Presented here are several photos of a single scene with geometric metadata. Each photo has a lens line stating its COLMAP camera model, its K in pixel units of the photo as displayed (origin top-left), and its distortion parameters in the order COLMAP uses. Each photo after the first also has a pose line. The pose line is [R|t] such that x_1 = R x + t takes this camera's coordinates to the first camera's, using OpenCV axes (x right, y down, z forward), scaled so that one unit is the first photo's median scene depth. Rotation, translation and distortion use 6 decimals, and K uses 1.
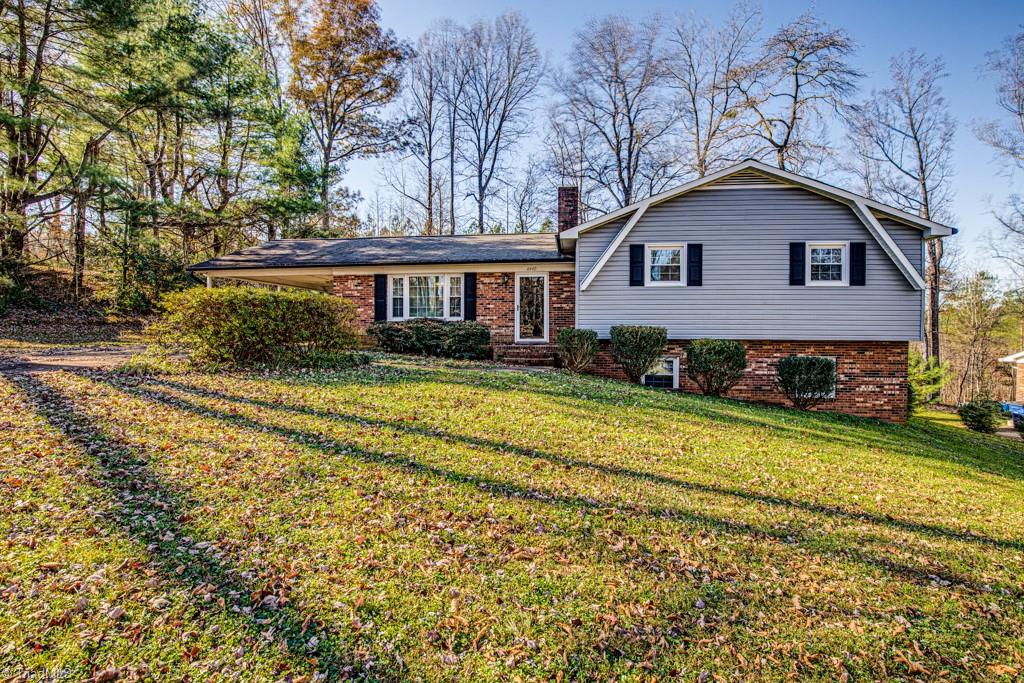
lens RADIAL K [[468.2, 0, 517.1], [0, 468.2, 338.8], [0, 0, 1]] dist [-0.043014, 0.011285]
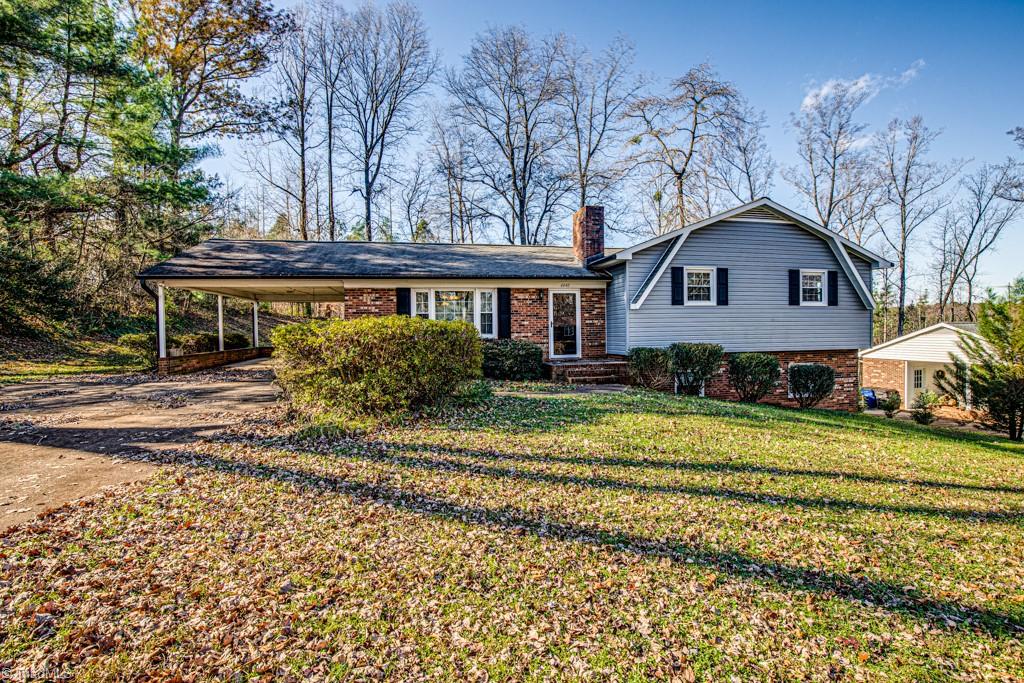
lens RADIAL K [[468.2, 0, 517.1], [0, 468.2, 338.8], [0, 0, 1]] dist [-0.043014, 0.011285]
pose [[0.942782, -0.022410, 0.332657, -0.396620], [0.021878, 0.999746, 0.005347, -0.041888], [-0.332692, 0.002236, 0.943033, 0.085810]]
